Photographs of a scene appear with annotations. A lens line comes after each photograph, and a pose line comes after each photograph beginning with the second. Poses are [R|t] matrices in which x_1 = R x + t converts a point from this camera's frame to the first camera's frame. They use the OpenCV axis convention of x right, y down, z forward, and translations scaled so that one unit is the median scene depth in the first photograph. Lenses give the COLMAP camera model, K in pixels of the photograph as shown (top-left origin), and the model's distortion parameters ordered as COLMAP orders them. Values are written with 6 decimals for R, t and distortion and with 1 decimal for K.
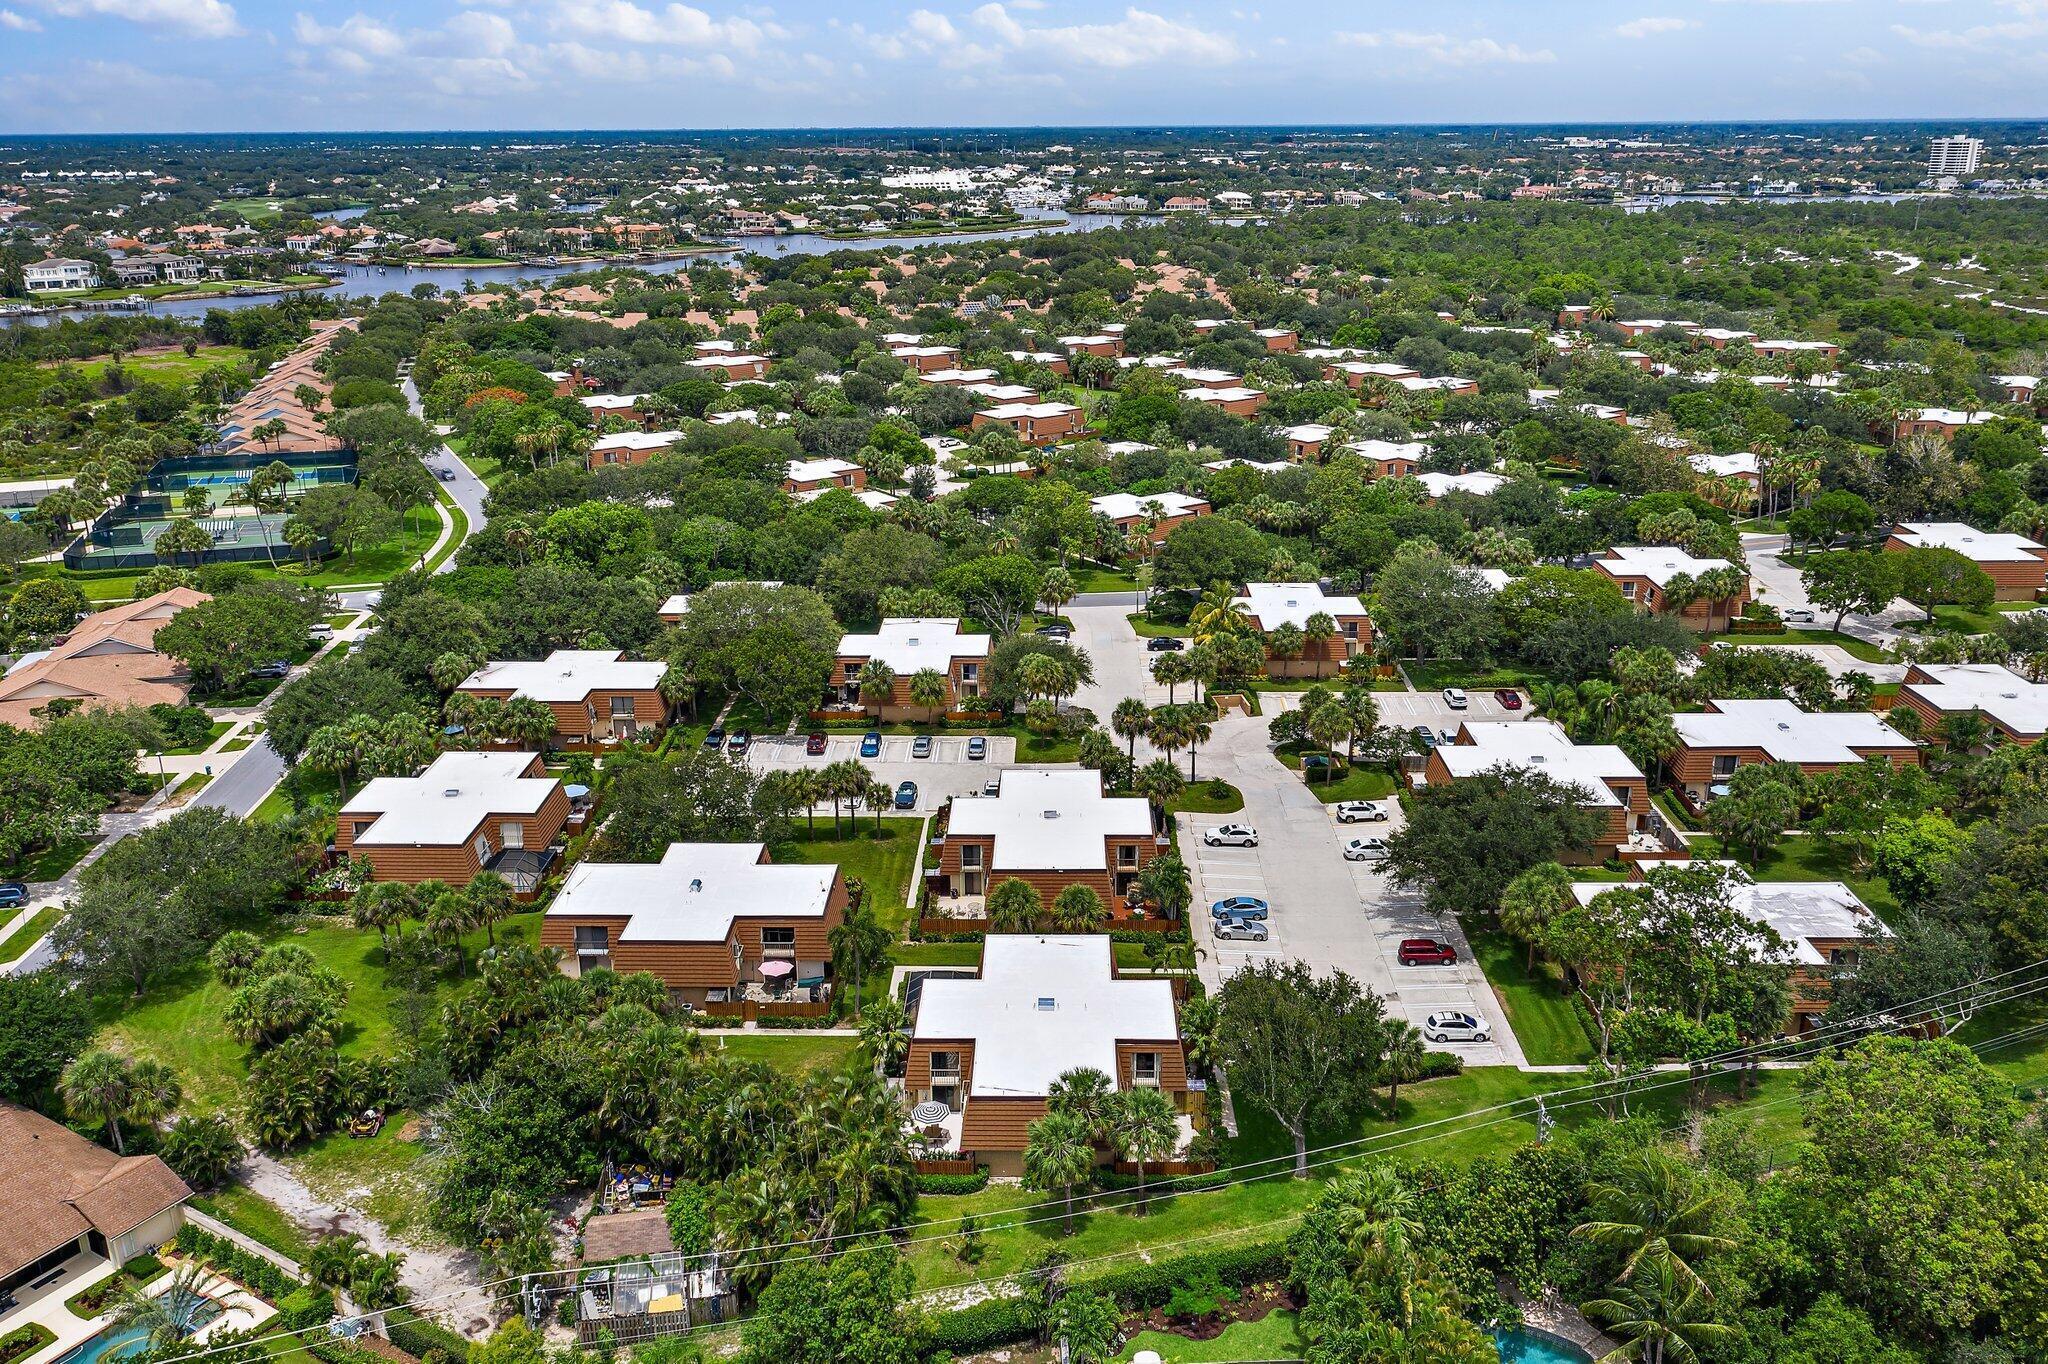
lens RADIAL K [[1656.7, 0, 1034.6], [0, 1656.7, 678.8], [0, 0, 1]] dist [0.000648, -0.001525]
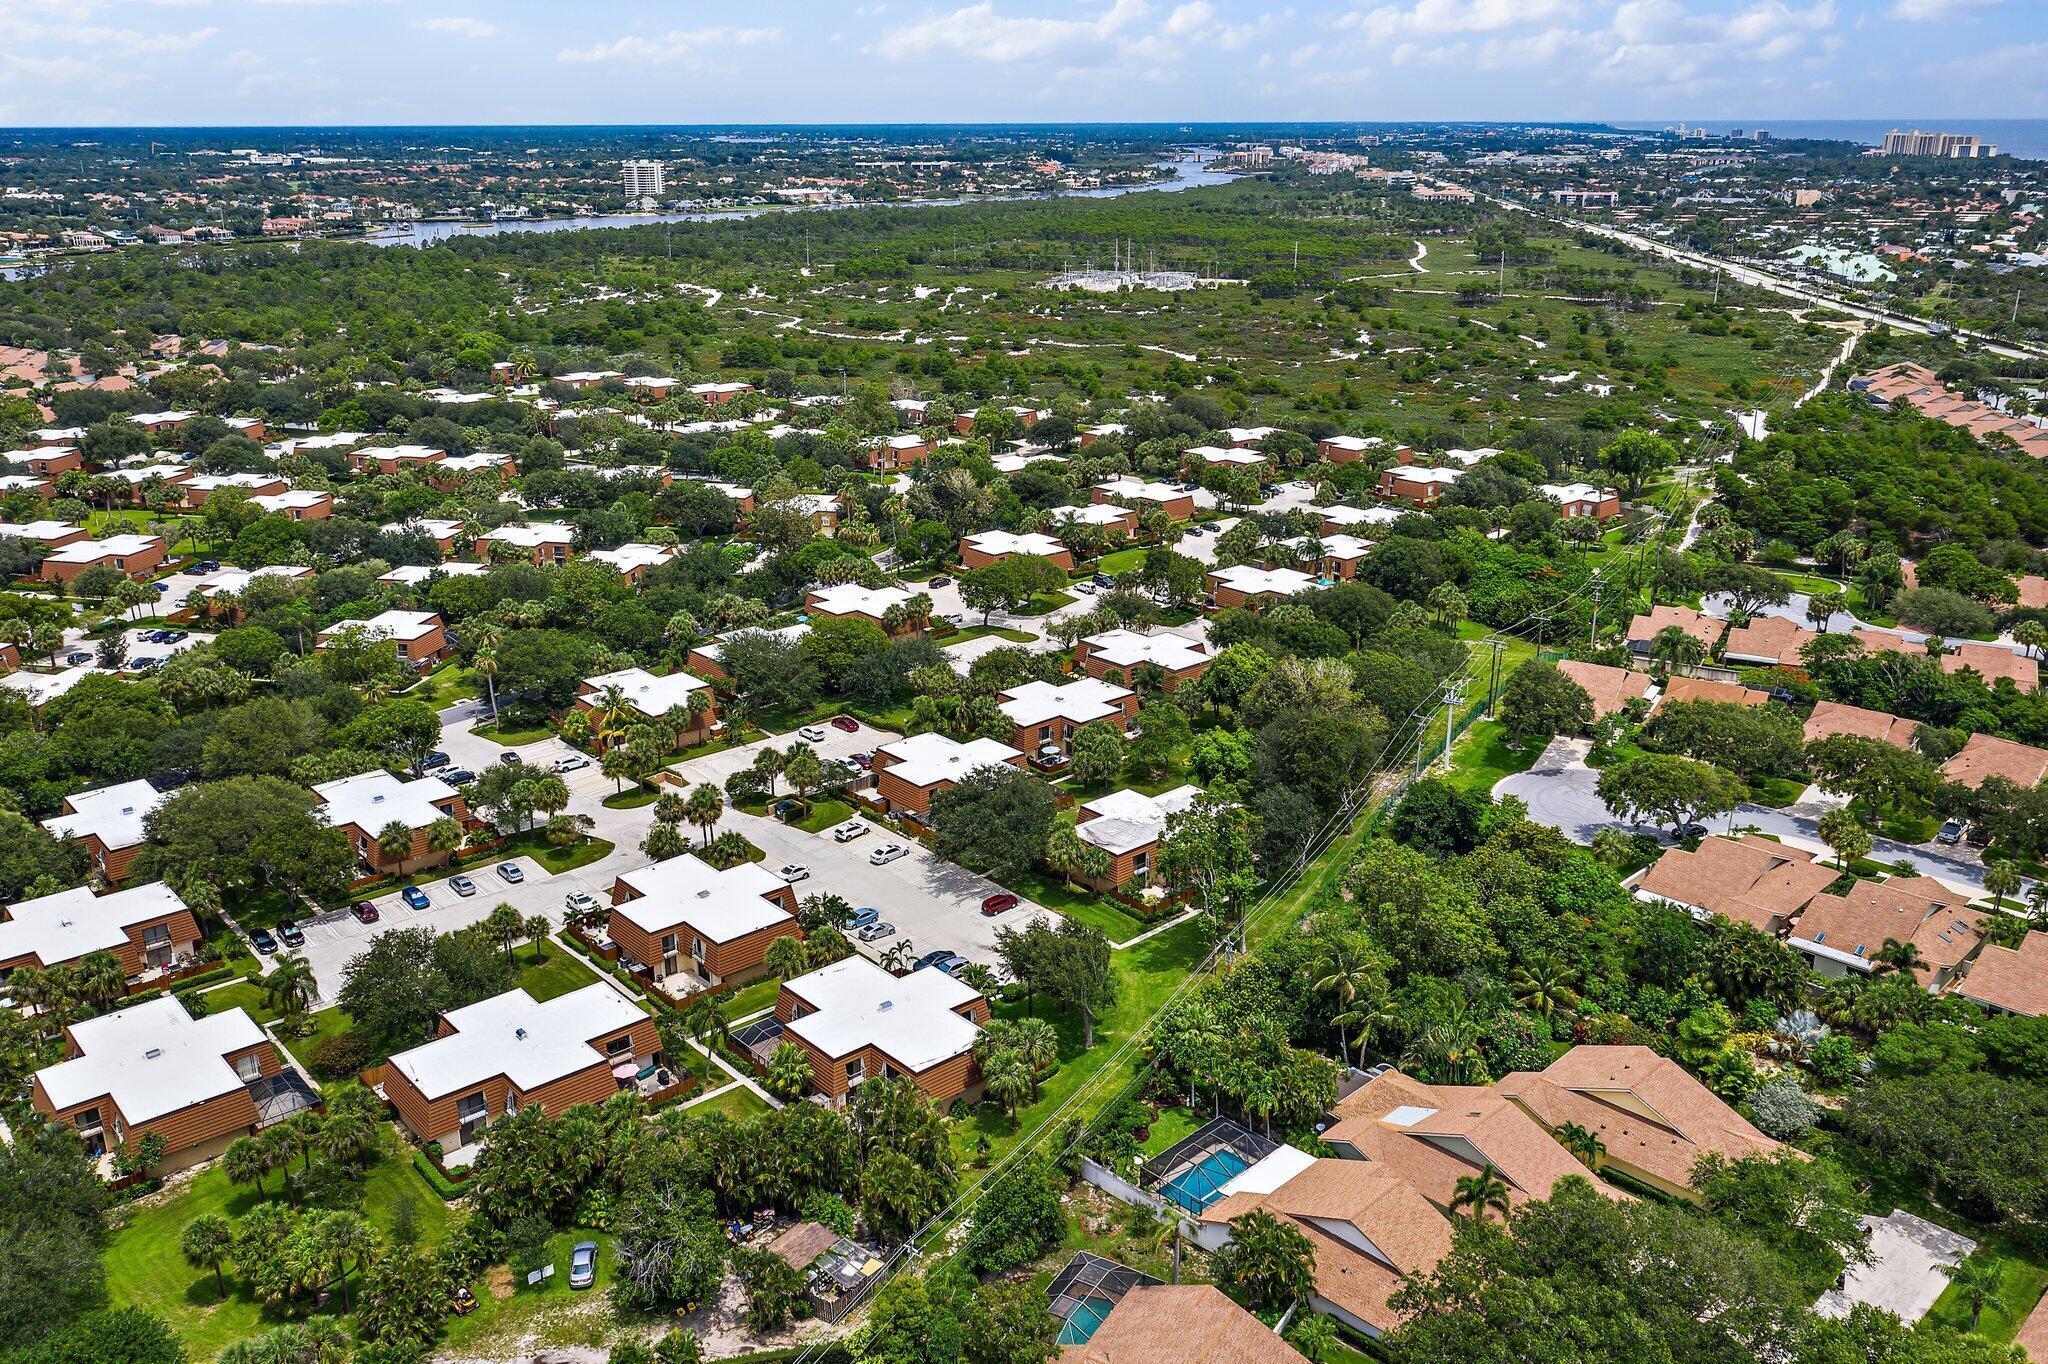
lens RADIAL K [[1675.2, 0, 1028.7], [0, 1675.2, 680.1], [0, 0, 1]] dist [-0.007965, 0.018396]
pose [[0.732998, -0.210235, 0.646927, -0.220858], [0.210797, 0.974427, 0.077821, -0.045598], [-0.646744, 0.079328, 0.758570, -0.049608]]
